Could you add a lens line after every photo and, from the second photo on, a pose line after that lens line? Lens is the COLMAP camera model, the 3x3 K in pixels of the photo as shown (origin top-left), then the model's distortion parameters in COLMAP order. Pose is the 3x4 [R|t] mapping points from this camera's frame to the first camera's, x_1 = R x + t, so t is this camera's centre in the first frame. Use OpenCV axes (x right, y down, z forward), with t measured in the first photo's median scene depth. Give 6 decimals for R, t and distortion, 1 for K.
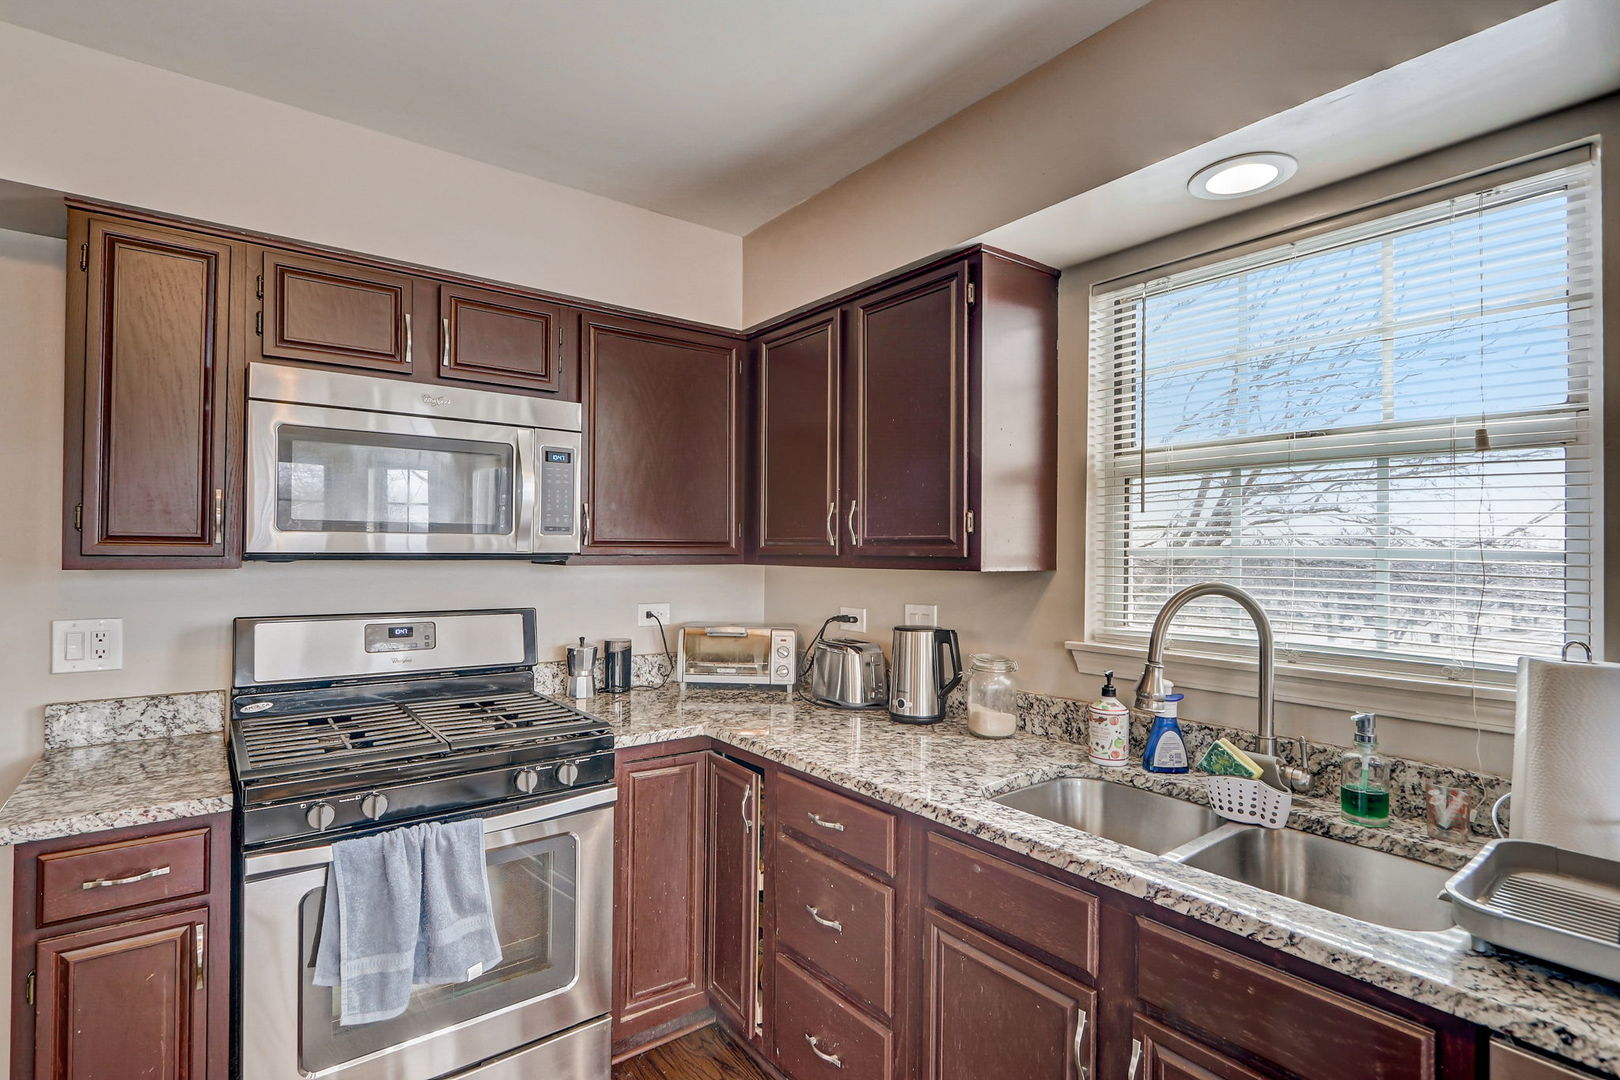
lens RADIAL K [[778.6, 0, 808.3], [0, 778.6, 545.0], [0, 0, 1]] dist [-0.014671, 0.000240]
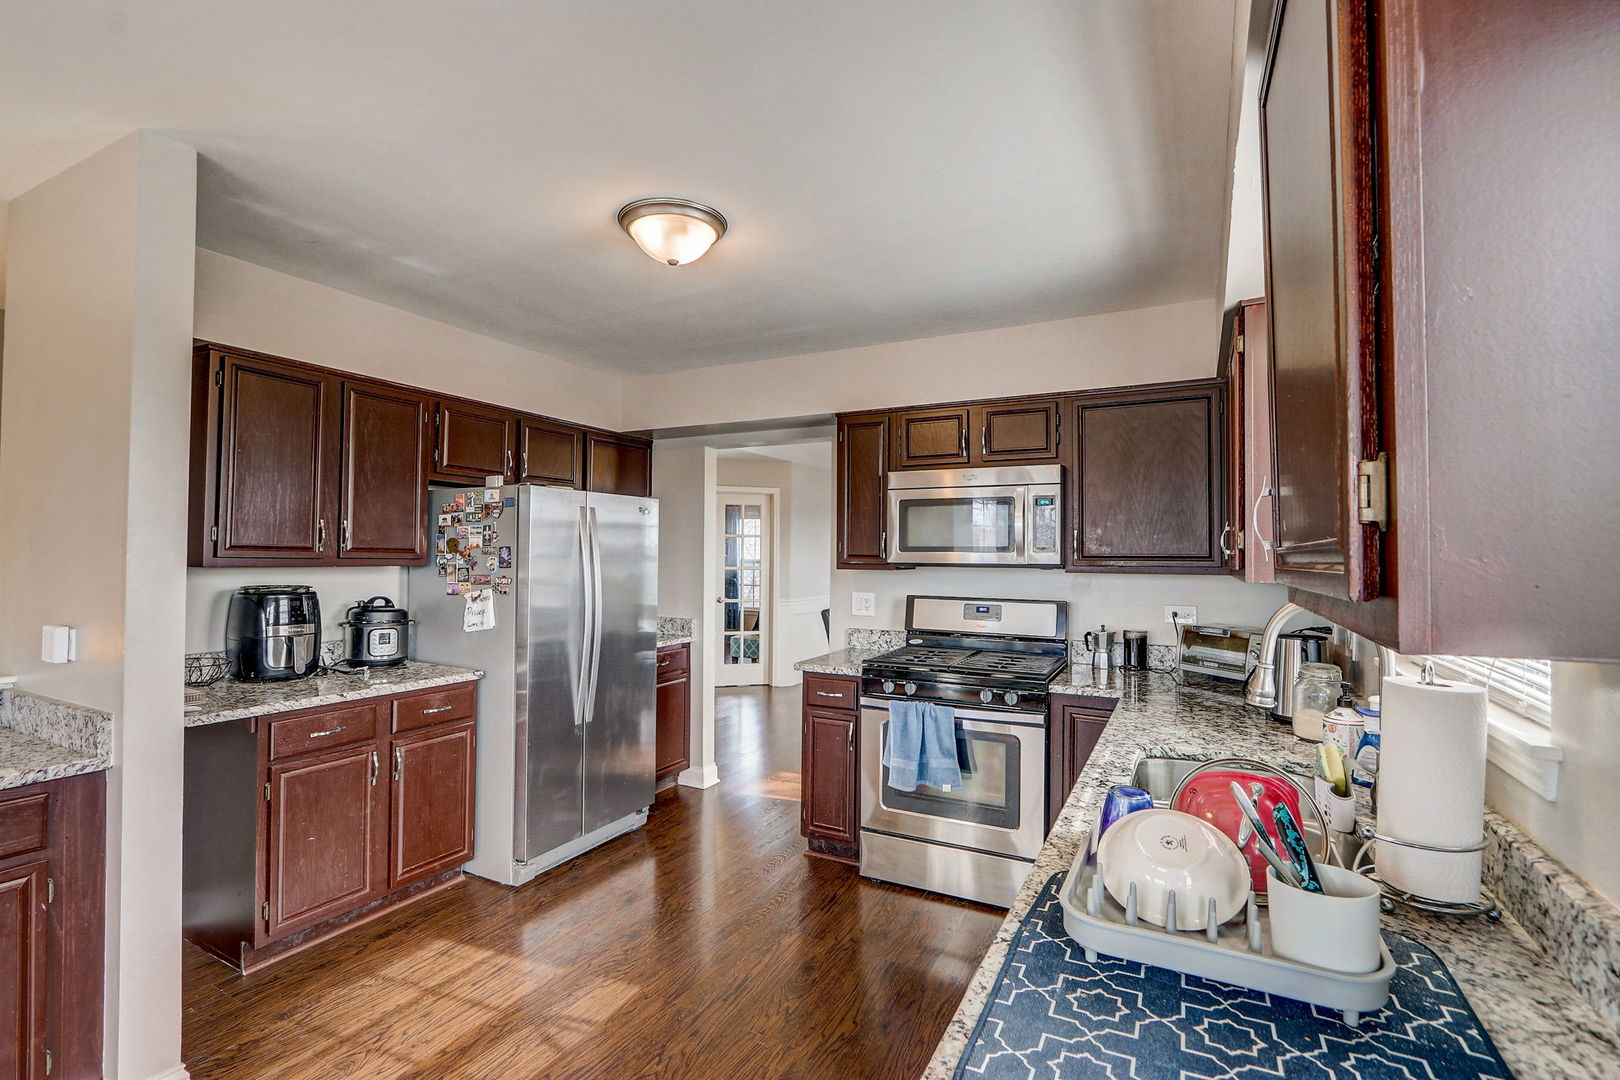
lens RADIAL K [[742.7, 0, 793.4], [0, 742.7, 541.8], [0, 0, 1]] dist [-0.013323, 0.000230]
pose [[0.410013, -0.020775, -0.911843, 0.821087], [0.002311, 0.999761, -0.021739, -0.002675], [0.912077, 0.006806, 0.409963, -0.056402]]
